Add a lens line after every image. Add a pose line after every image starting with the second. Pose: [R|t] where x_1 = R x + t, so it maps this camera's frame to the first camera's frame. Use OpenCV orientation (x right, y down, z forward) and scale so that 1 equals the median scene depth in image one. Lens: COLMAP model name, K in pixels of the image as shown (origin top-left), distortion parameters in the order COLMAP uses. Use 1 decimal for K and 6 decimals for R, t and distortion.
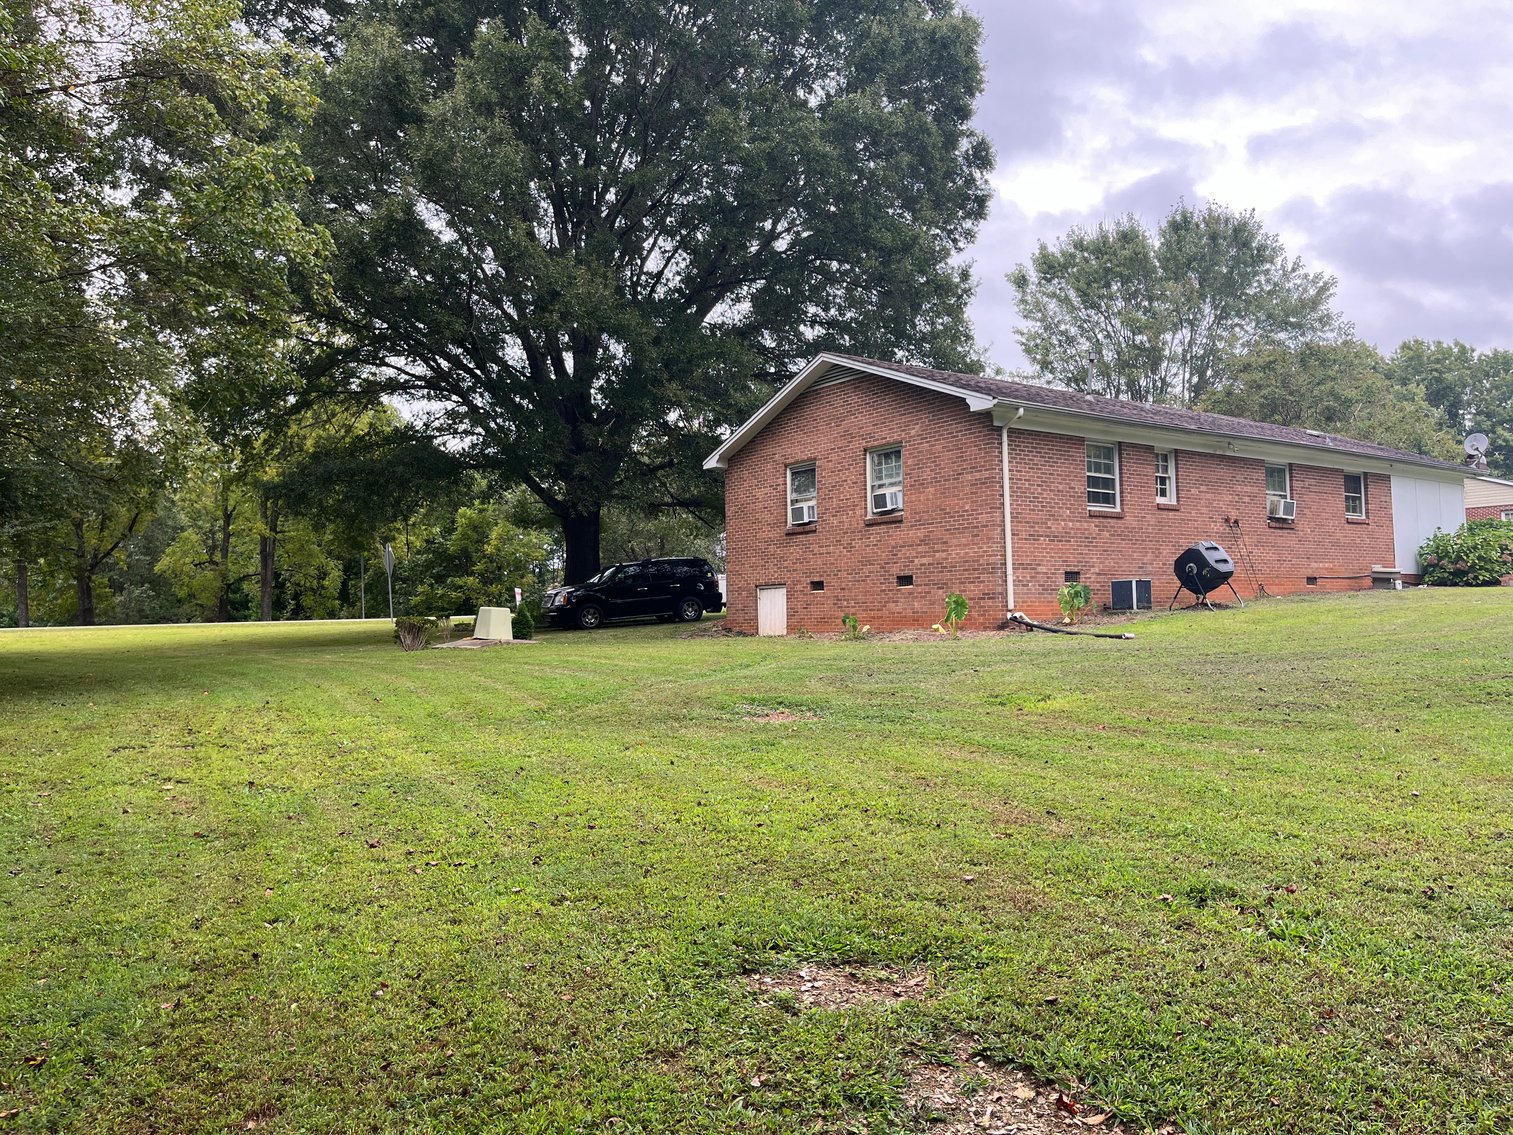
lens RADIAL K [[1168.1, 0, 757.7], [0, 1168.1, 568.1], [0, 0, 1]] dist [0.055333, -0.029728]
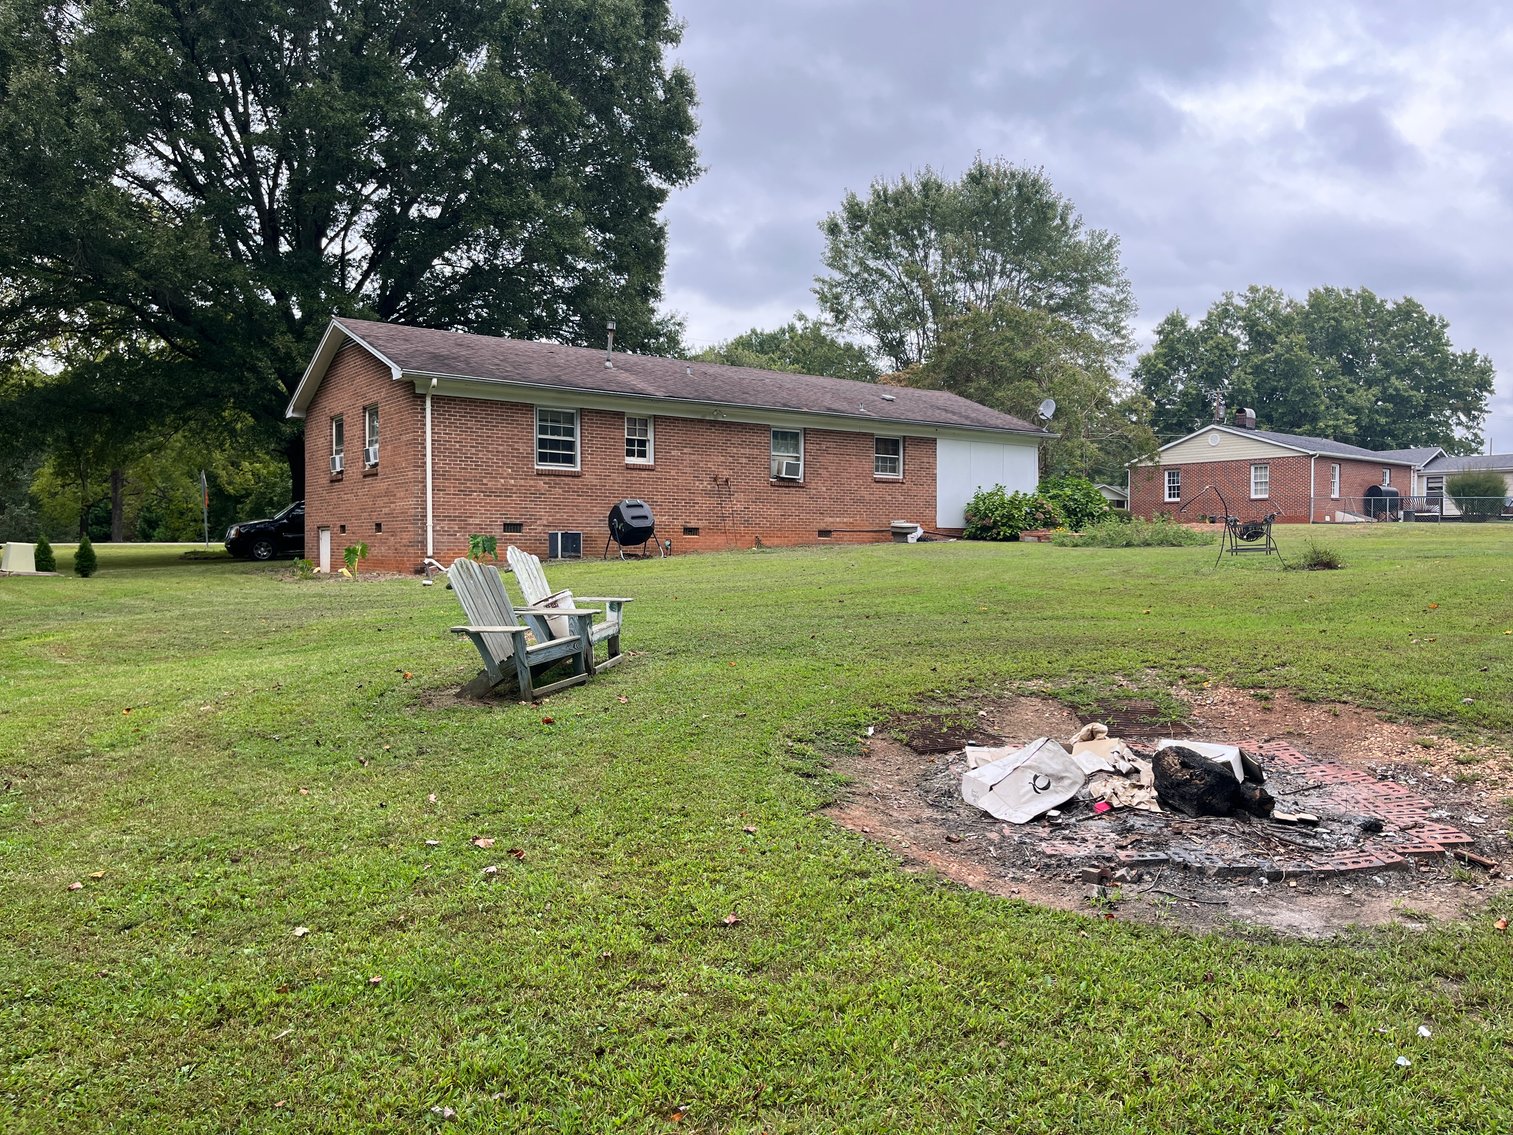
lens RADIAL K [[1168.1, 0, 784.1], [0, 1168.1, 569.4], [0, 0, 1]] dist [0.055333, -0.029728]
pose [[0.999733, 0.023076, -0.000809, 0.446214], [-0.022978, 0.997710, 0.063614, -0.025823], [0.002275, -0.063579, 0.997974, -0.111851]]
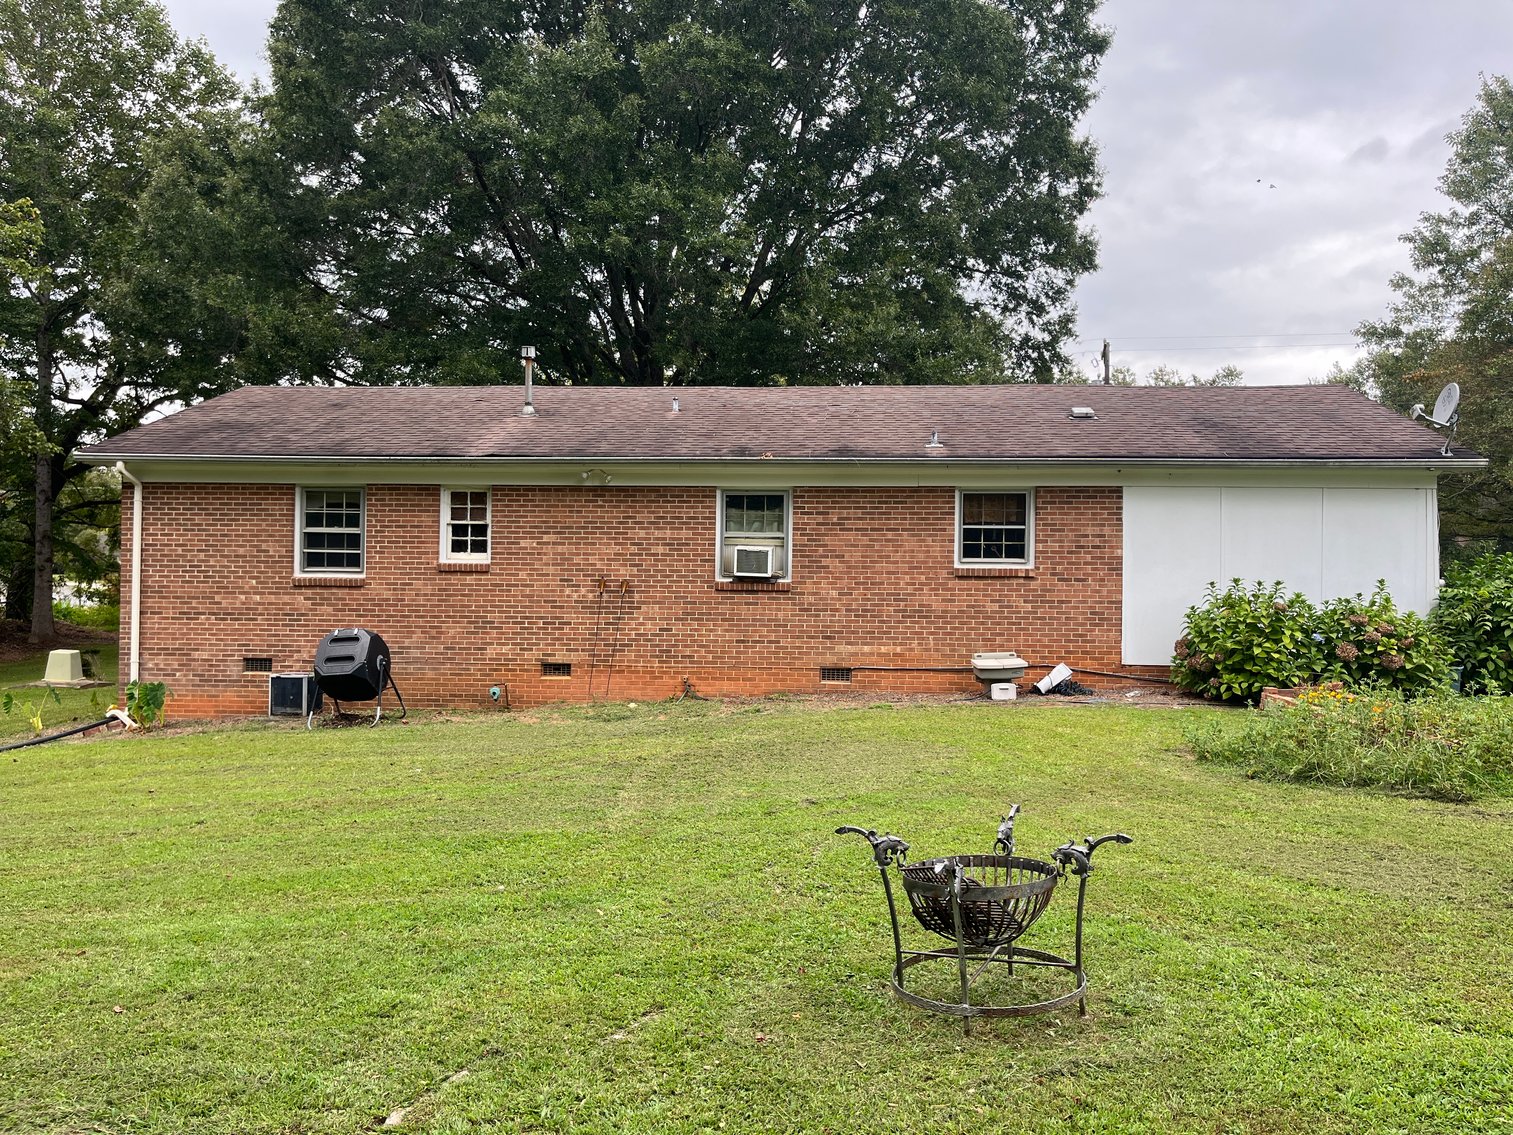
lens RADIAL K [[1168.1, 0, 763.6], [0, 1168.1, 562.1], [0, 0, 1]] dist [0.055333, -0.029728]
pose [[0.745695, 0.018498, -0.666031, 0.876087], [0.008401, 0.999274, 0.037159, -0.073508], [0.666235, -0.033305, 0.744998, 0.536060]]
